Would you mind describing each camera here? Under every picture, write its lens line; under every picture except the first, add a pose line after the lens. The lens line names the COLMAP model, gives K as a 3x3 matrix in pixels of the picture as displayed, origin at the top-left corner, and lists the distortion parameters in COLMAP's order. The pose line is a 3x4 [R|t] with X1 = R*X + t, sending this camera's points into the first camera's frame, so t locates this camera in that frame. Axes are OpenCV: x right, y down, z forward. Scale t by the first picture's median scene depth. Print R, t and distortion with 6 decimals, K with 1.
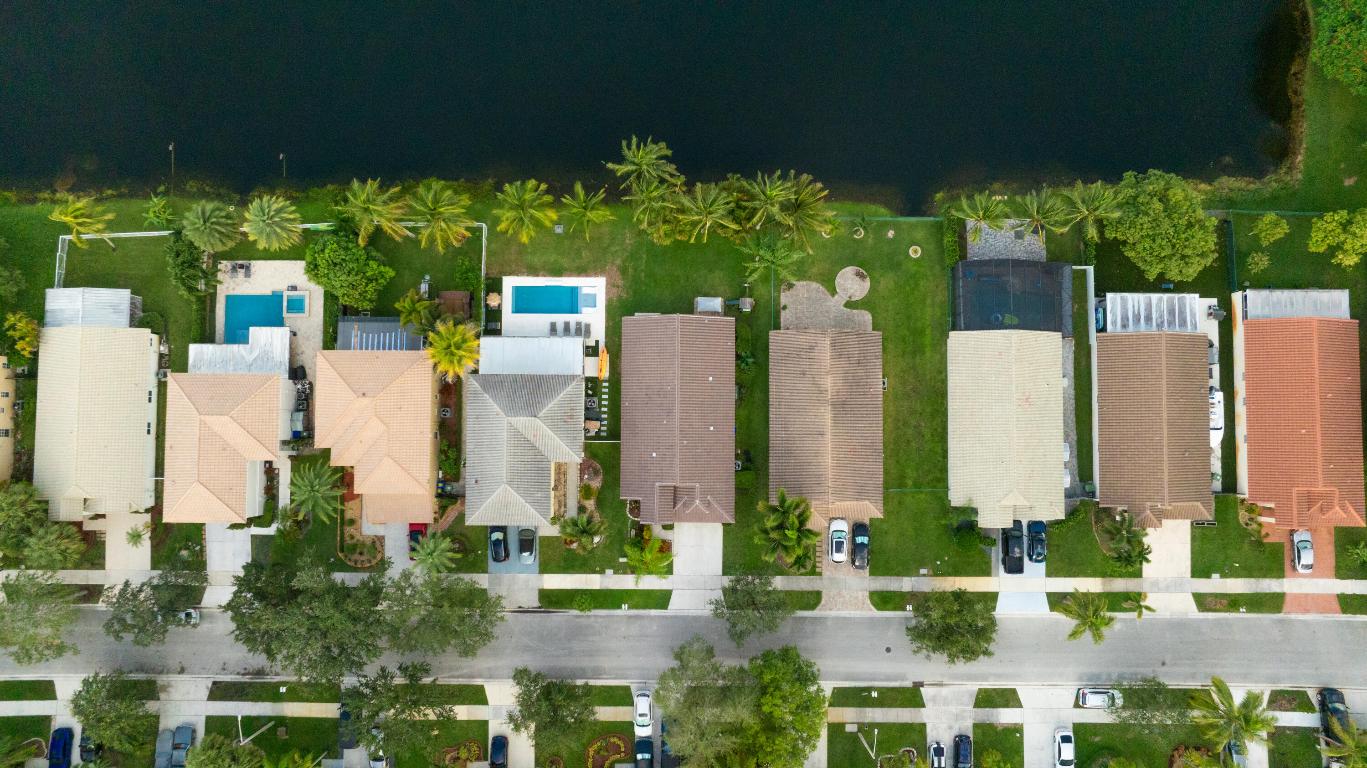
lens RADIAL K [[961.3, 0, 683.5], [0, 961.3, 384.0], [0, 0, 1]] dist [-0.027395, 0.035657]
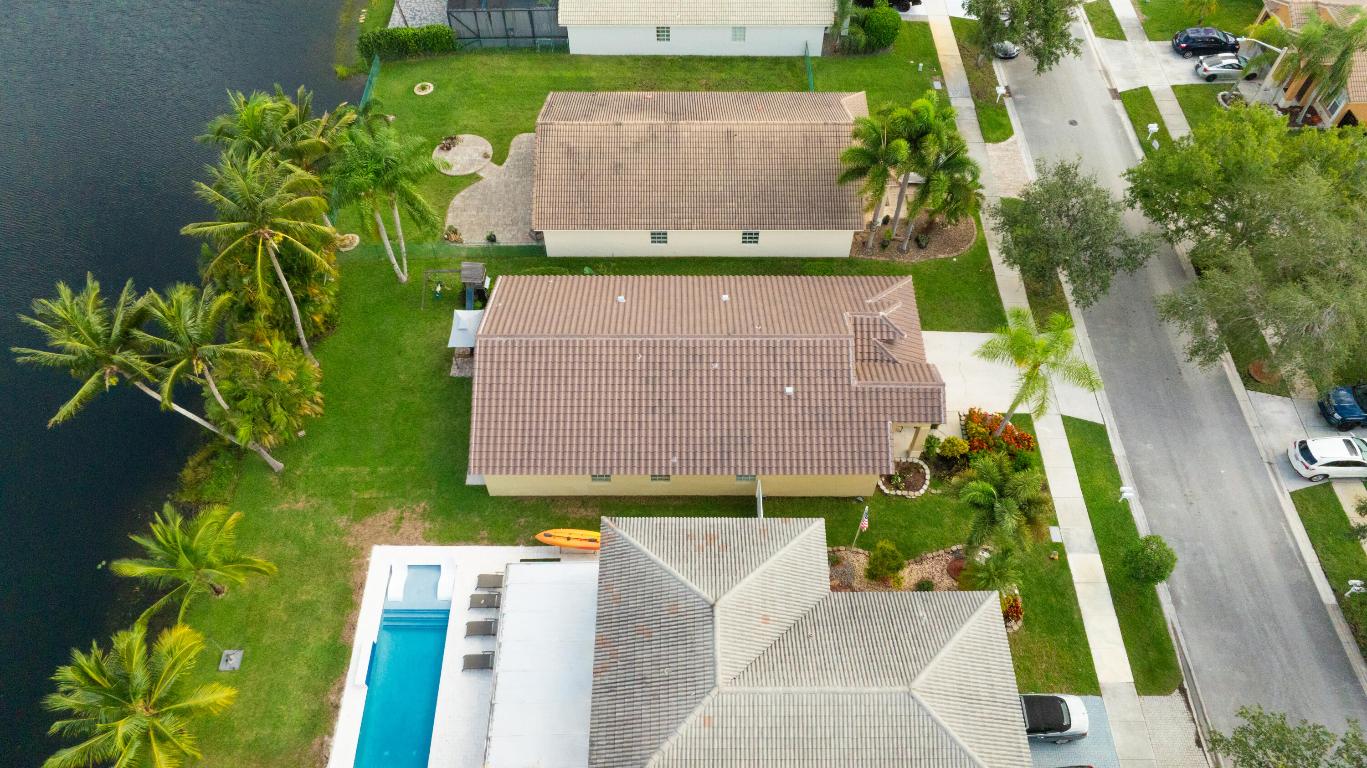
lens RADIAL K [[948.9, 0, 683.5], [0, 948.9, 384.0], [0, 0, 1]] dist [-0.026149, 0.004045]
pose [[-0.006116, -0.812462, 0.582983, -0.269383], [0.998190, 0.029917, 0.052166, 0.002031], [-0.059824, 0.582247, 0.810808, 0.616669]]
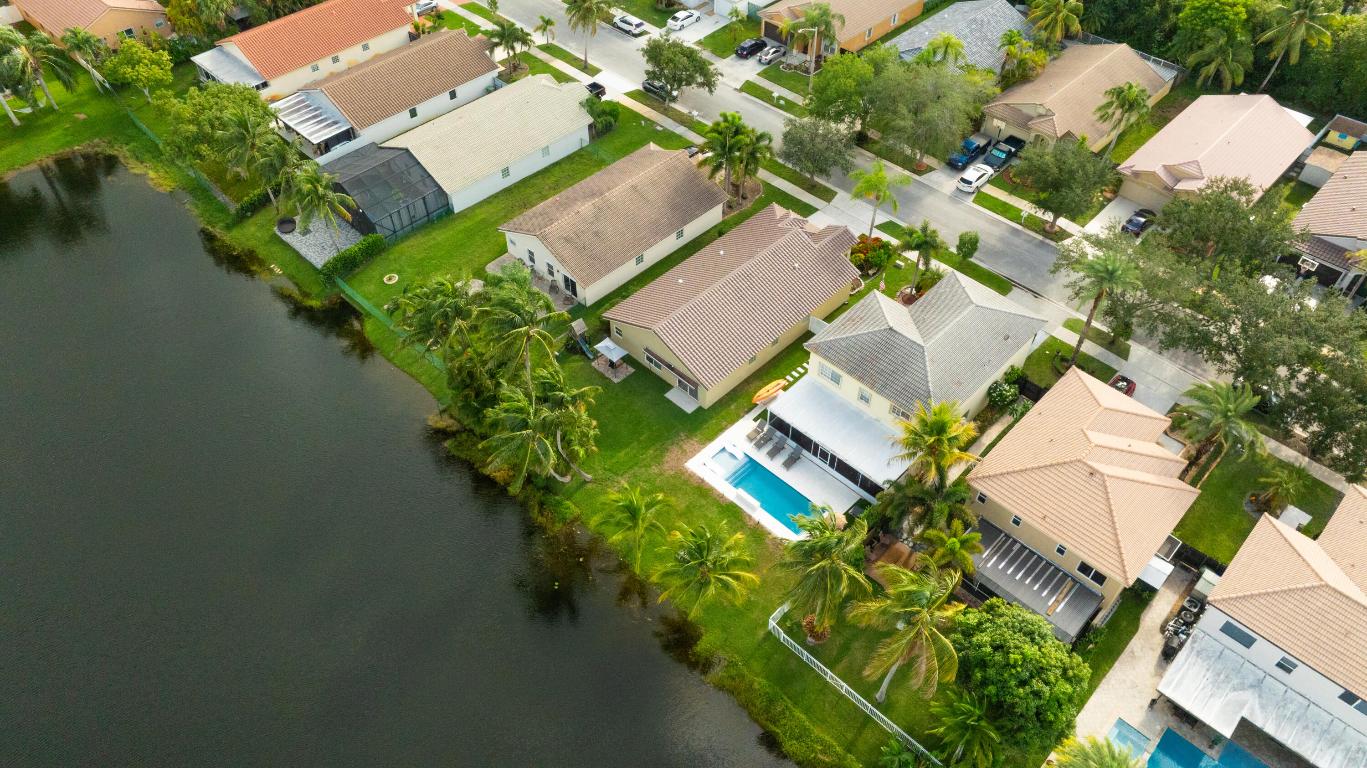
lens RADIAL K [[961.3, 0, 683.5], [0, 961.3, 384.0], [0, 0, 1]] dist [-0.027395, 0.035657]
pose [[-0.720742, -0.506513, 0.473260, -0.378128], [0.691721, -0.480885, 0.538769, -0.456090], [-0.045310, 0.715677, 0.696960, 0.486549]]
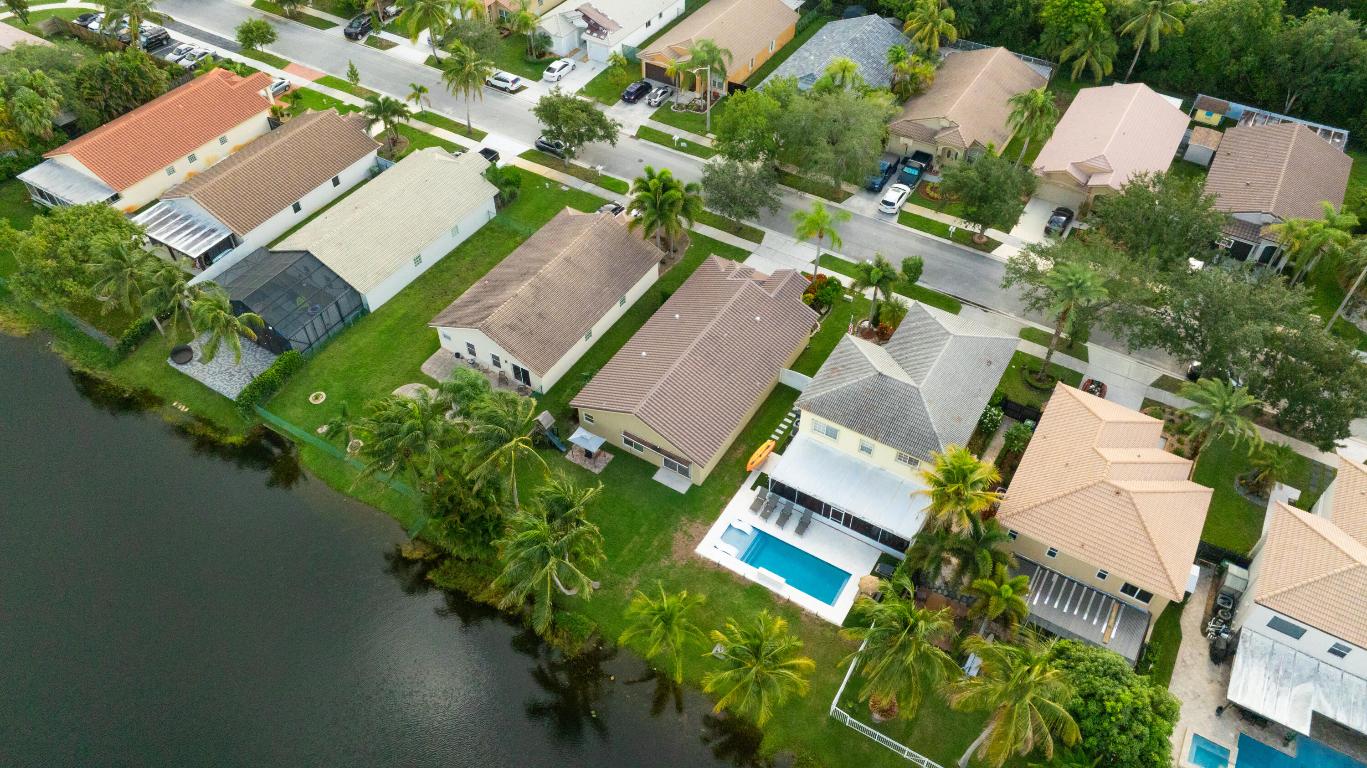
lens RADIAL K [[961.3, 0, 683.5], [0, 961.3, 384.0], [0, 0, 1]] dist [-0.027395, 0.035657]
pose [[-0.856528, -0.370167, 0.359634, -0.266539], [0.515120, -0.570209, 0.639932, -0.466404], [-0.031815, 0.733374, 0.679080, 0.485790]]
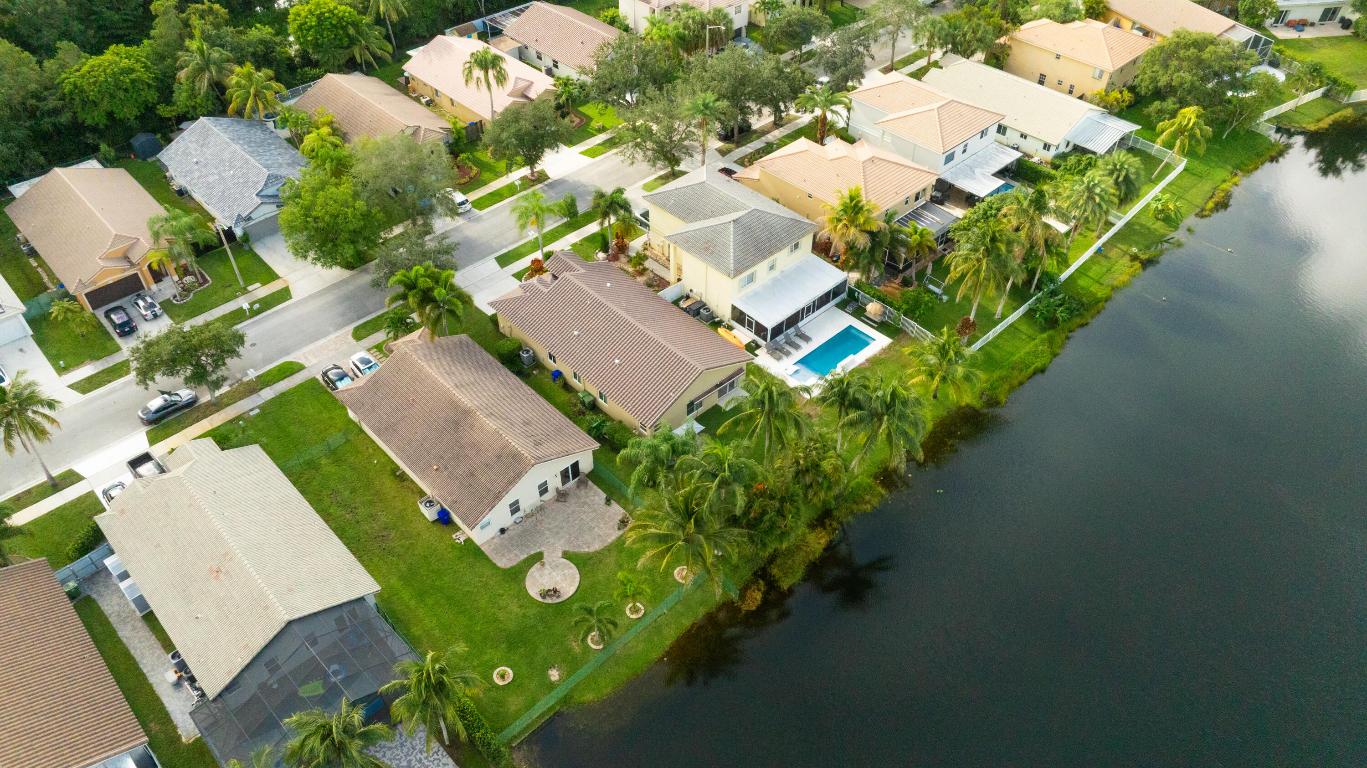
lens RADIAL K [[961.3, 0, 683.5], [0, 961.3, 384.0], [0, 0, 1]] dist [-0.027395, 0.035657]
pose [[-0.721391, 0.476282, -0.502744, 0.377527], [-0.690992, -0.446704, 0.568318, -0.477806], [0.046102, 0.757371, 0.651355, 0.486675]]
